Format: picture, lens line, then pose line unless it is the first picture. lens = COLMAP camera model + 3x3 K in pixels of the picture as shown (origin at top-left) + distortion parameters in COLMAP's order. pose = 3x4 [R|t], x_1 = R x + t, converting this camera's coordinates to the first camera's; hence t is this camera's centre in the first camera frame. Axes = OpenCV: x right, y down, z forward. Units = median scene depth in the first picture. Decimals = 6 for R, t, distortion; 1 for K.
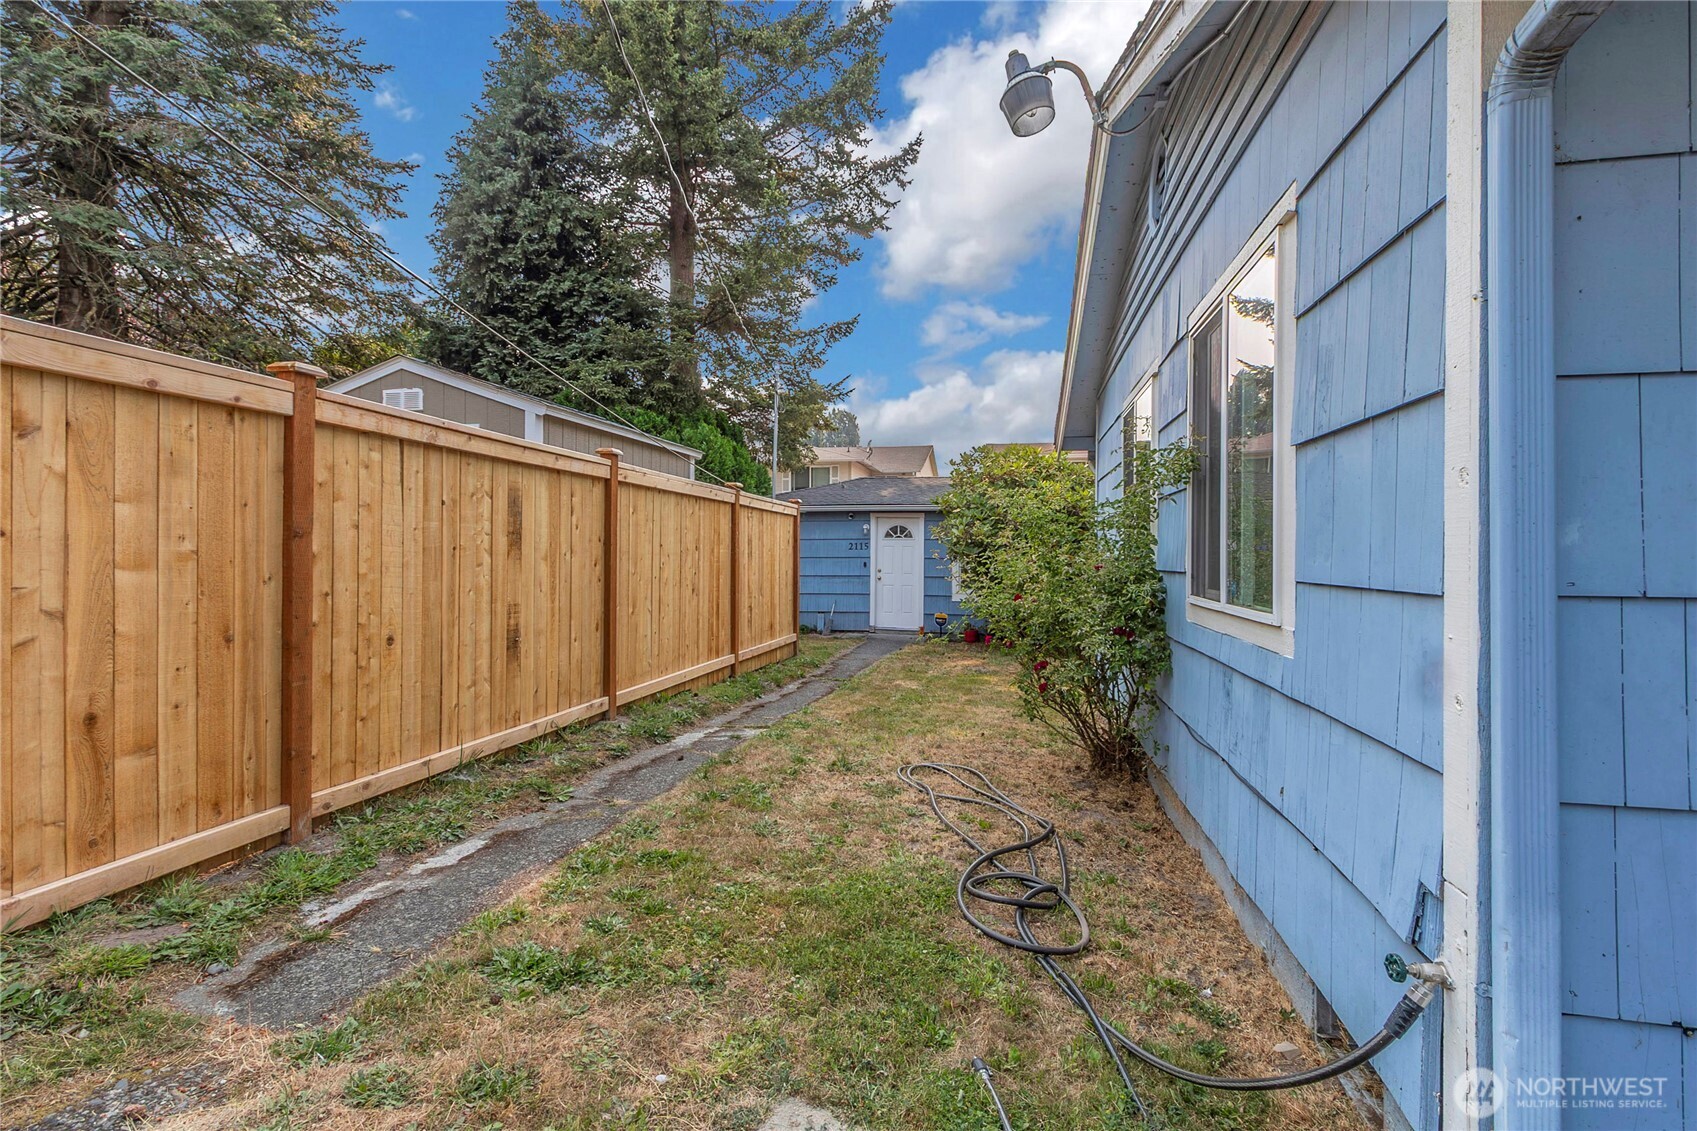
lens RADIAL K [[798.3, 0, 856.6], [0, 798.3, 540.5], [0, 0, 1]] dist [-0.000933, -0.000221]
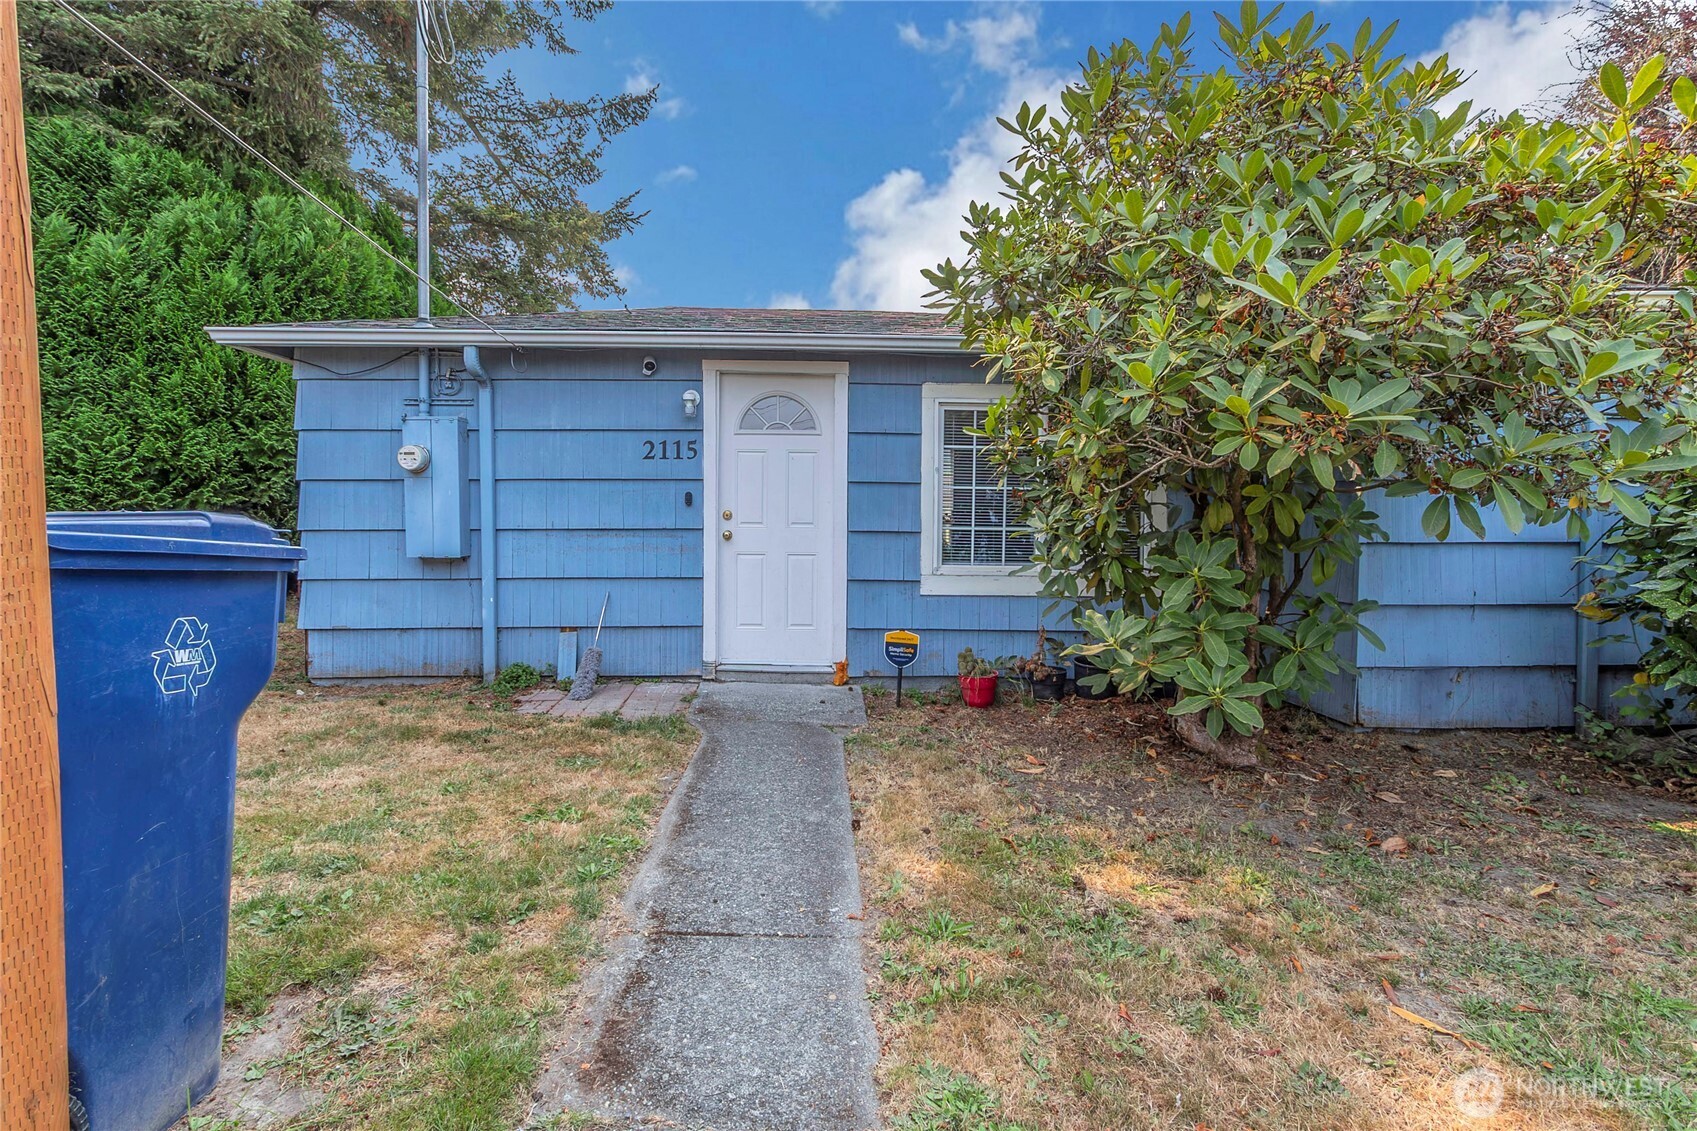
lens RADIAL K [[798.3, 0, 856.6], [0, 798.3, 540.5], [0, 0, 1]] dist [-0.000933, -0.000221]
pose [[0.969081, -0.013978, 0.246346, -0.005481], [-0.008945, 0.995747, 0.091690, 0.014420], [-0.246580, -0.091059, 0.964835, 0.620323]]
